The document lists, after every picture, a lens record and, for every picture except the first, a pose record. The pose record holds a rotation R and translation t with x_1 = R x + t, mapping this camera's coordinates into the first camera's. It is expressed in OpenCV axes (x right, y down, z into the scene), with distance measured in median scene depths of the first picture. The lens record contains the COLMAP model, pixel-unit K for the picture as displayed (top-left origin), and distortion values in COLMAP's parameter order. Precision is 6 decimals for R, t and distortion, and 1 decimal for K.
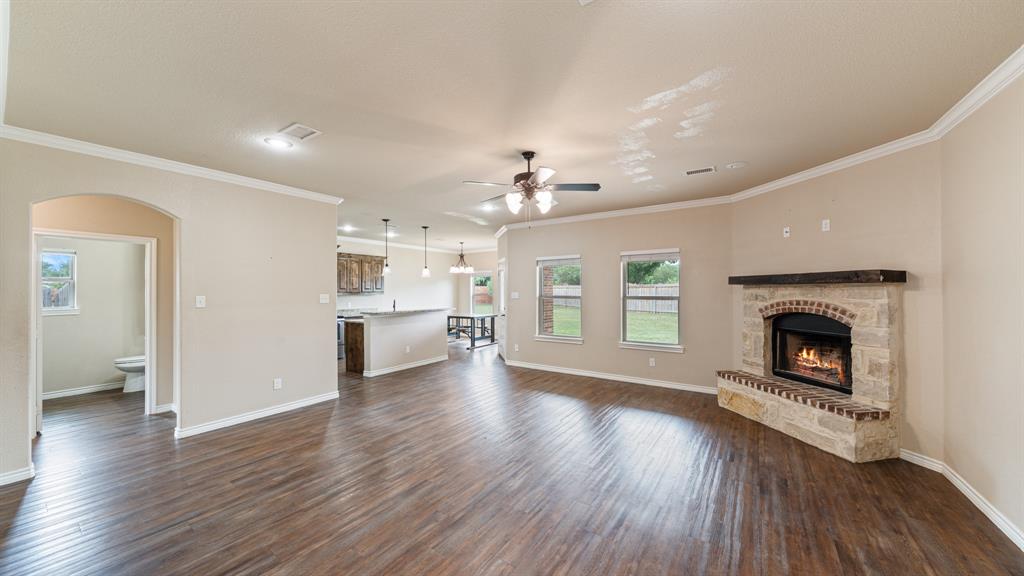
lens RADIAL K [[352.1, 0, 514.7], [0, 352.1, 290.2], [0, 0, 1]] dist [-0.001013, 0.000136]
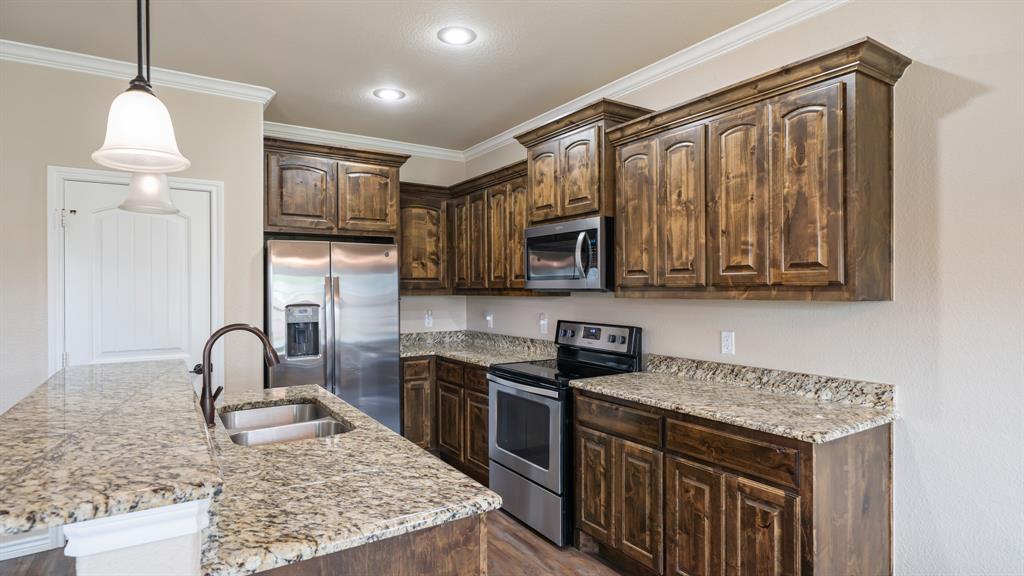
lens RADIAL K [[539.2, 0, 512.5], [0, 539.2, 289.8], [0, 0, 1]] dist [-0.000271, 0.000464]
pose [[-0.392393, 0.005837, -0.919779, -0.240690], [0.007937, 0.999964, 0.002961, 0.013147], [0.919764, -0.006138, -0.392425, 2.230280]]
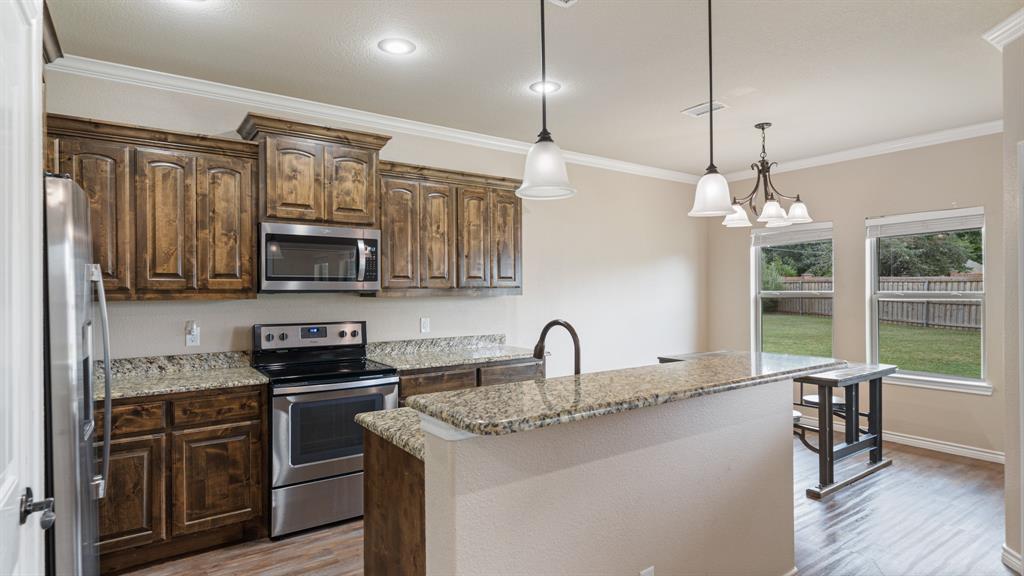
lens RADIAL K [[539.2, 0, 514.8], [0, 539.2, 291.2], [0, 0, 1]] dist [-0.000271, 0.000464]
pose [[0.936090, -0.002550, -0.351751, -0.462200], [0.004922, 0.999971, 0.005850, 0.012902], [0.351726, -0.007208, 0.936075, 1.212687]]
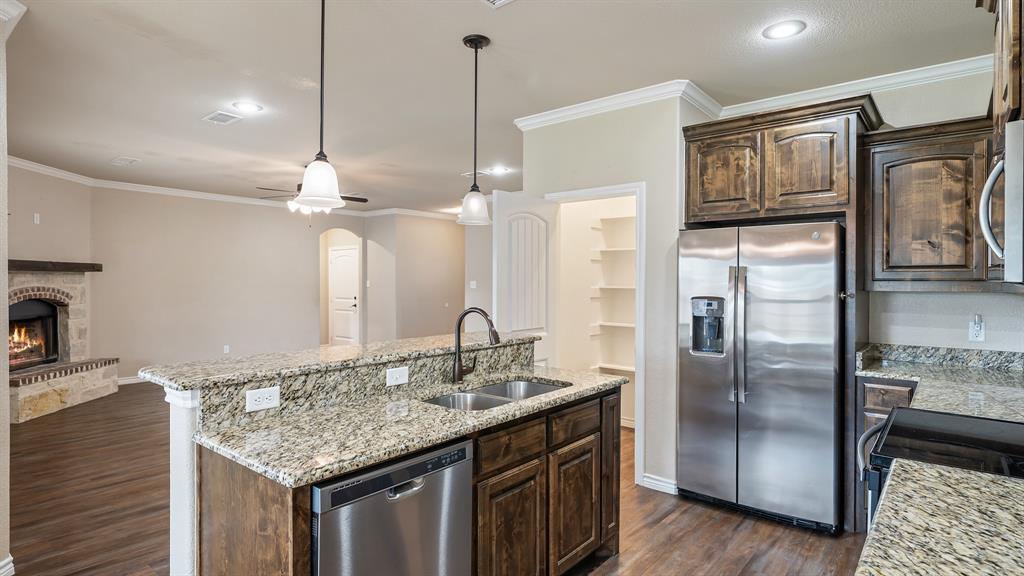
lens RADIAL K [[539.2, 0, 514.4], [0, 539.2, 285.2], [0, 0, 1]] dist [-0.000271, 0.000464]
pose [[-0.995569, -0.001647, 0.094025, -0.735222], [-0.001352, 0.999994, 0.003201, 0.016704], [-0.094029, 0.003059, -0.995565, 2.430371]]
